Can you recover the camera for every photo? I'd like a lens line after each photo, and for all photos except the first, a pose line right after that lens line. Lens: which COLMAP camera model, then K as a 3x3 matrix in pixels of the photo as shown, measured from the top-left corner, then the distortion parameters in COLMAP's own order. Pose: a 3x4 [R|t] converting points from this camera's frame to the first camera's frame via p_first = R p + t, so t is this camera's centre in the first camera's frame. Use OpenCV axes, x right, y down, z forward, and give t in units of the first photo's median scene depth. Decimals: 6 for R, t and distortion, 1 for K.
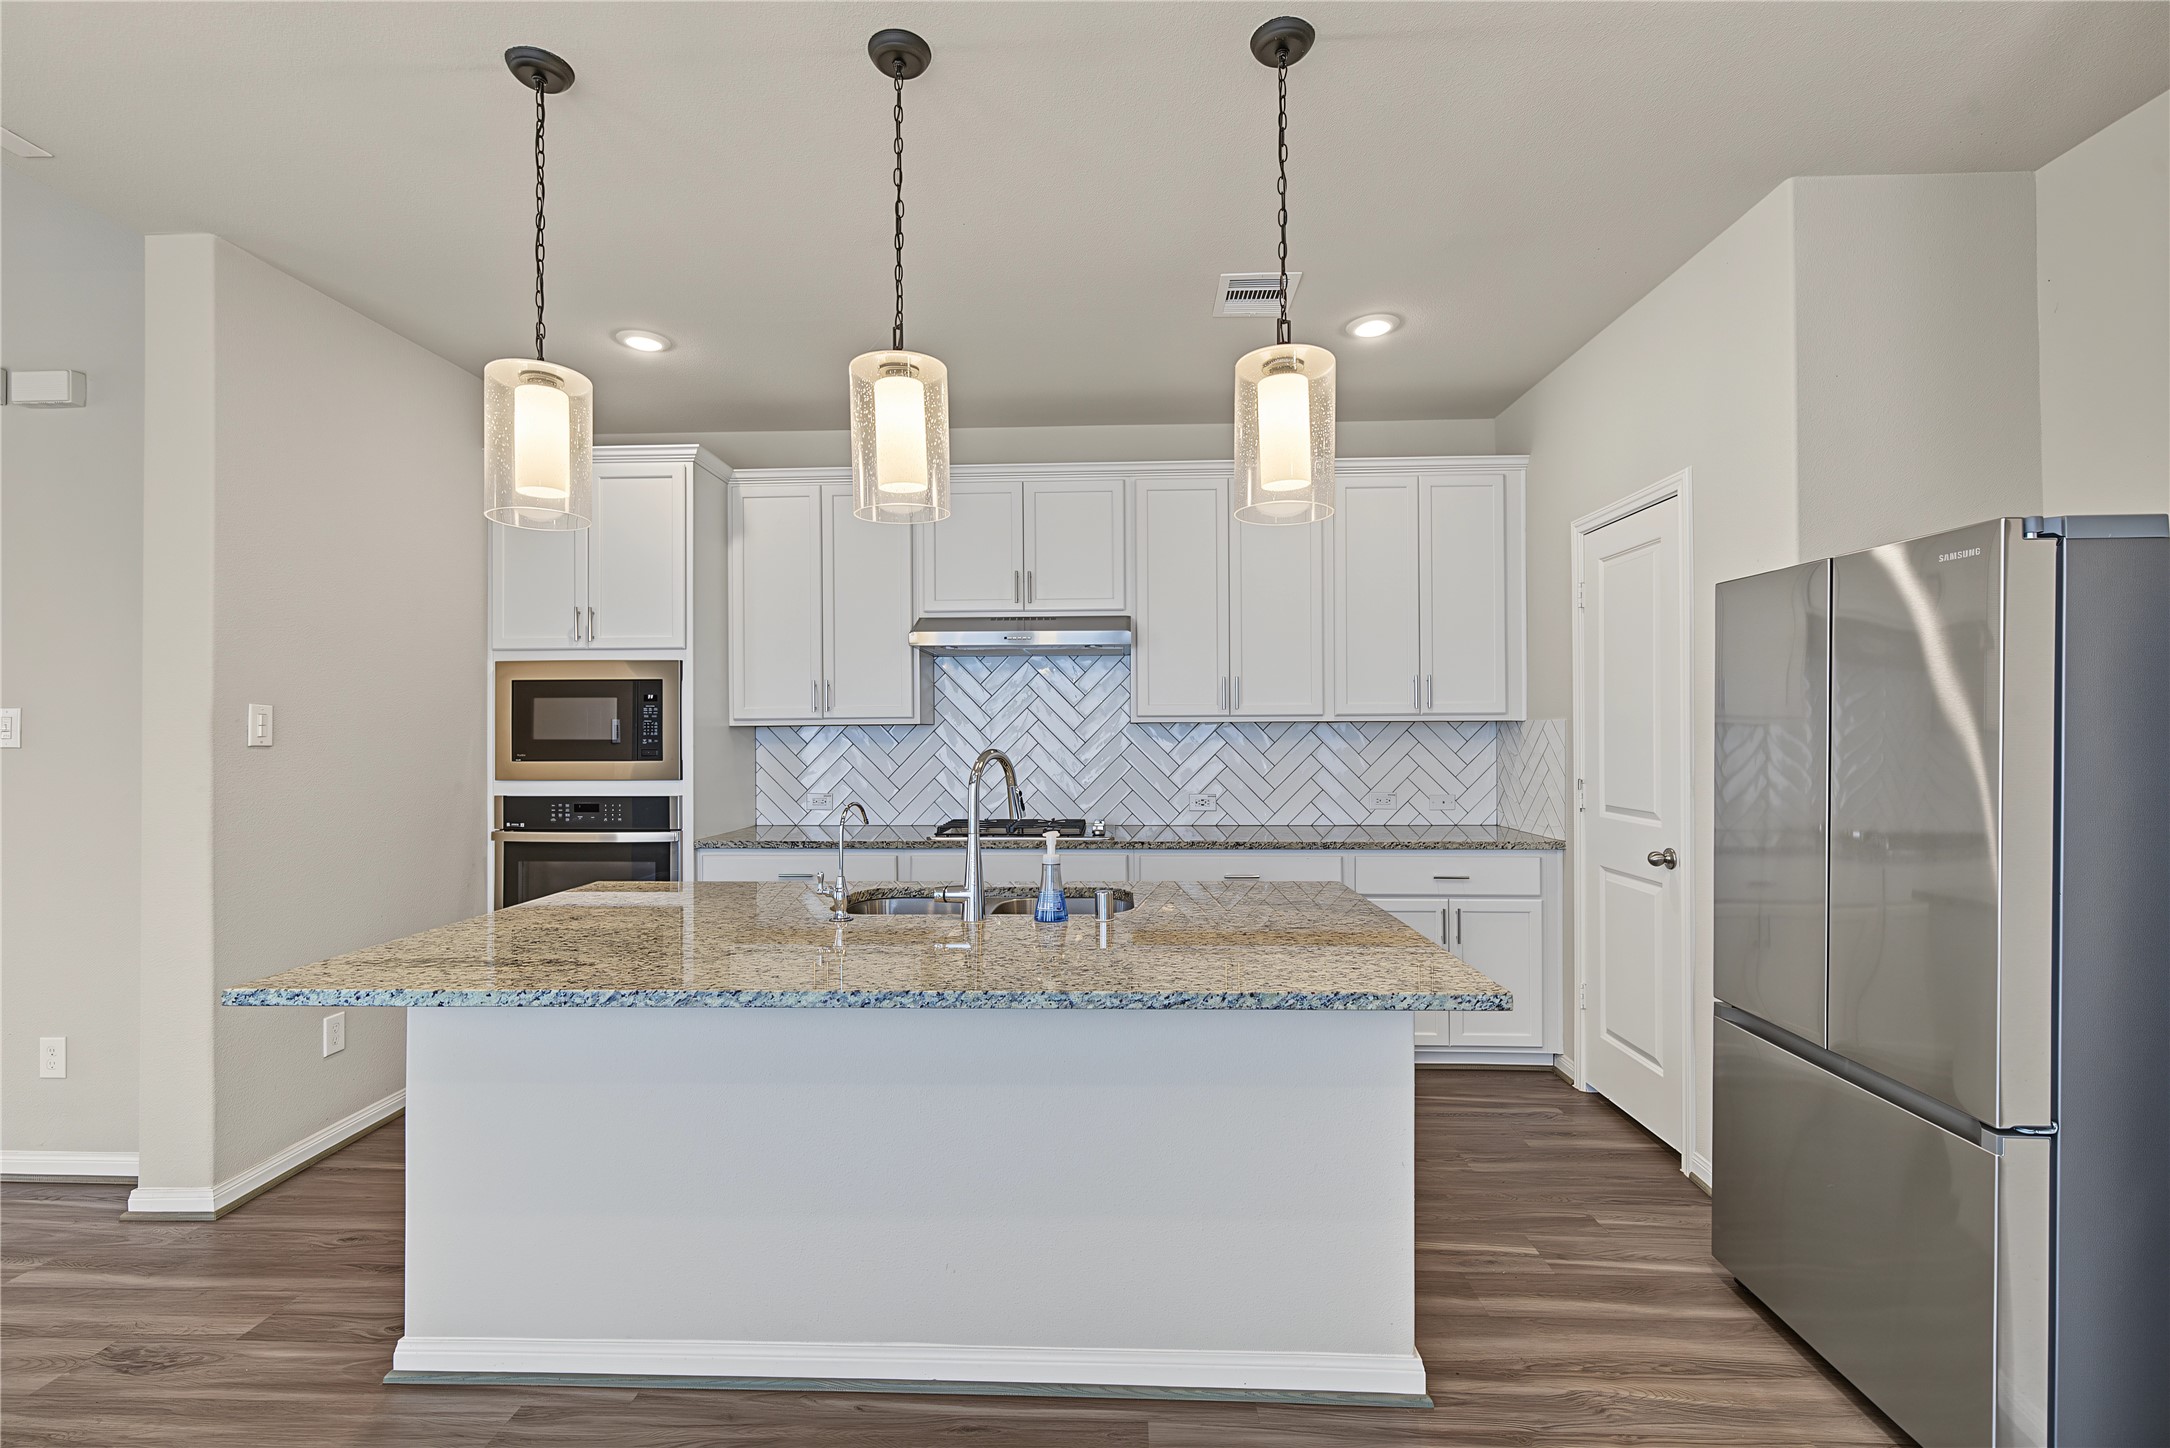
lens RADIAL K [[945.8, 0, 1080.2], [0, 945.8, 722.9], [0, 0, 1]] dist [0.002565, -0.001573]
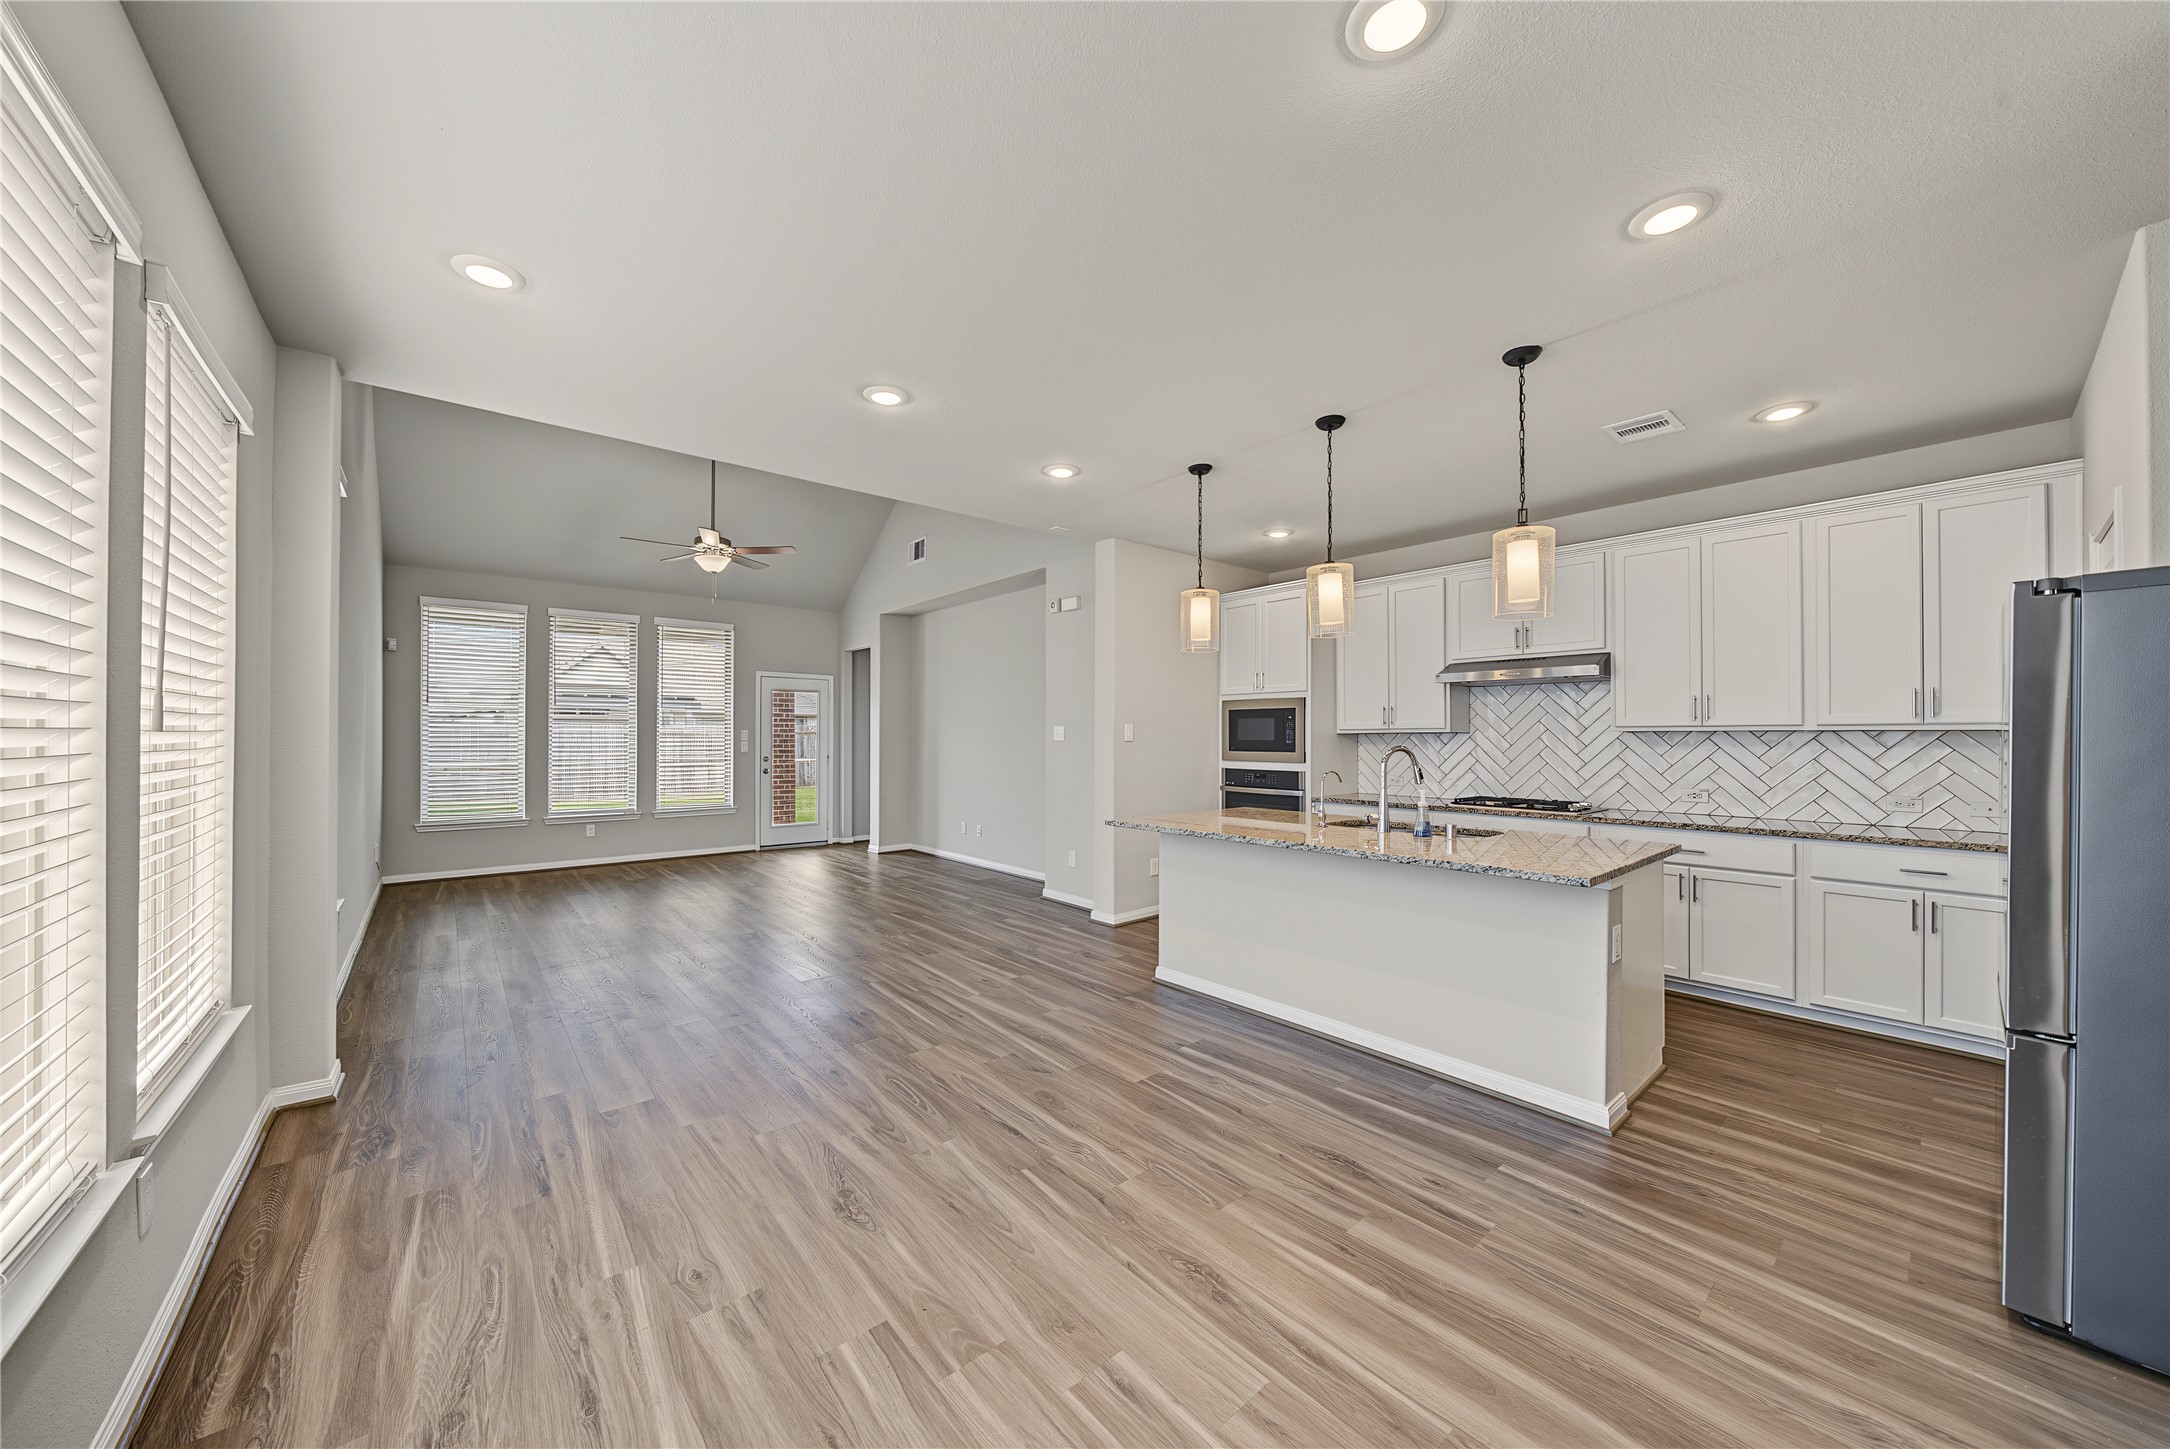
lens RADIAL K [[750.6, 0, 1083.0], [0, 750.6, 732.1], [0, 0, 1]] dist [-0.007496, 0.001232]
pose [[0.677793, 0.000556, -0.735252, 0.351809], [0.000295, 0.999999, 0.001029, -0.000636], [0.735252, -0.000914, 0.677793, -0.294490]]
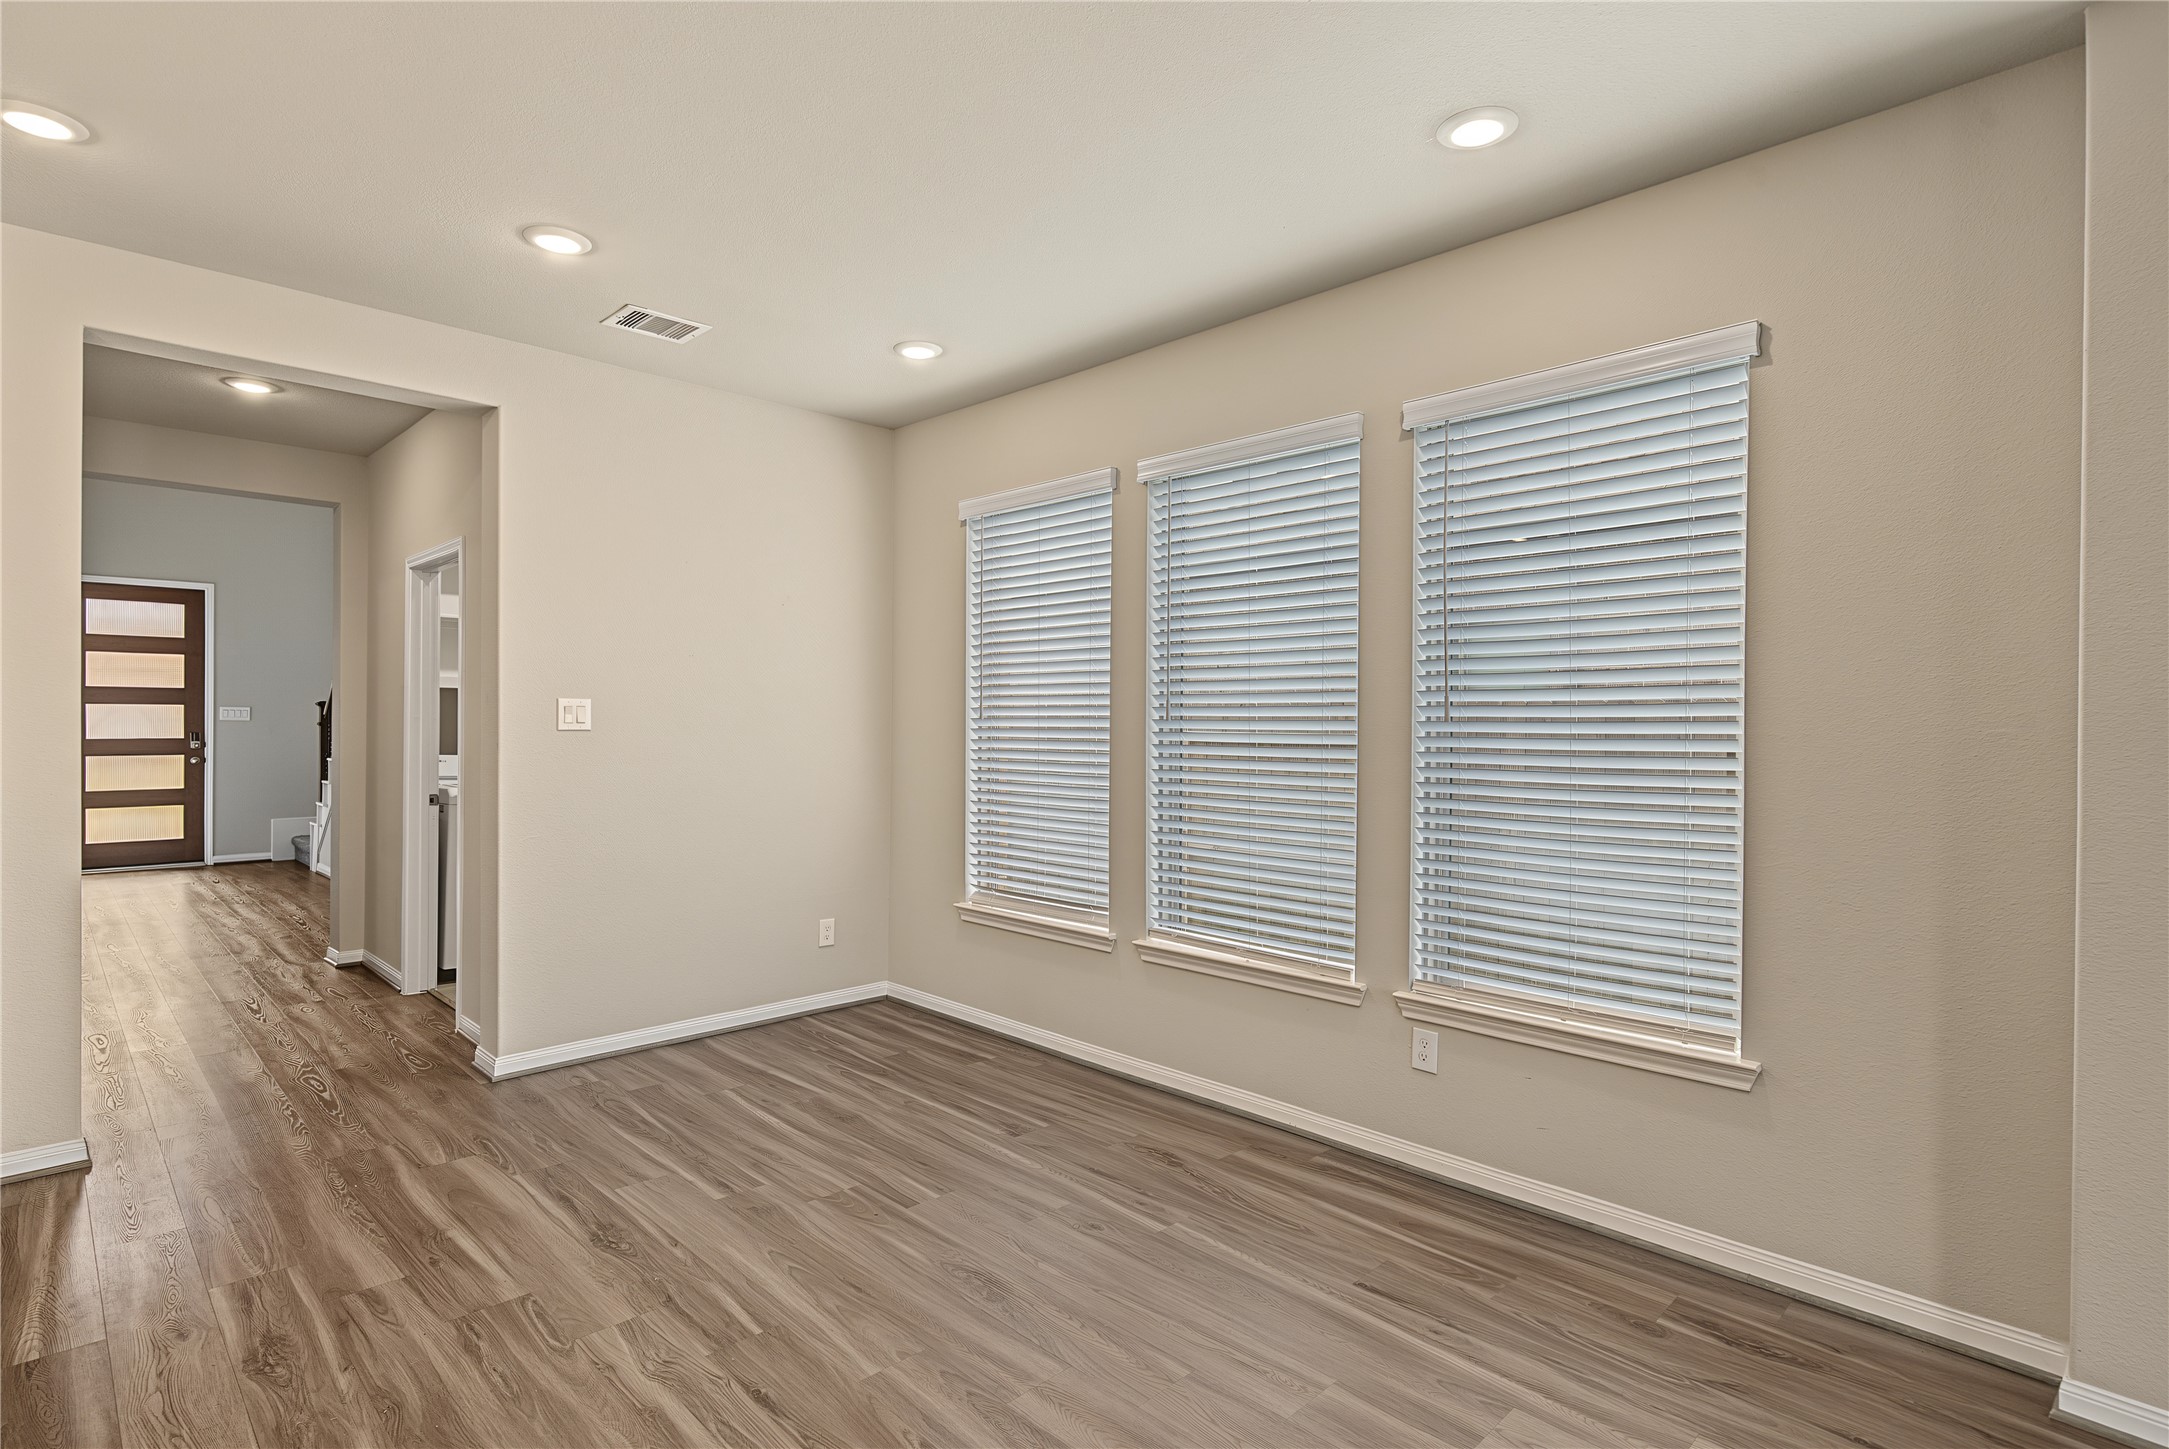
lens RADIAL K [[1060.8, 0, 1095.3], [0, 1060.8, 732.8], [0, 0, 1]] dist [-0.004256, -0.000596]
pose [[-0.740291, -0.009399, 0.672221, -0.679250], [-0.009743, 0.999947, 0.003252, 0.005759], [-0.672216, -0.004142, -0.740343, 0.405641]]
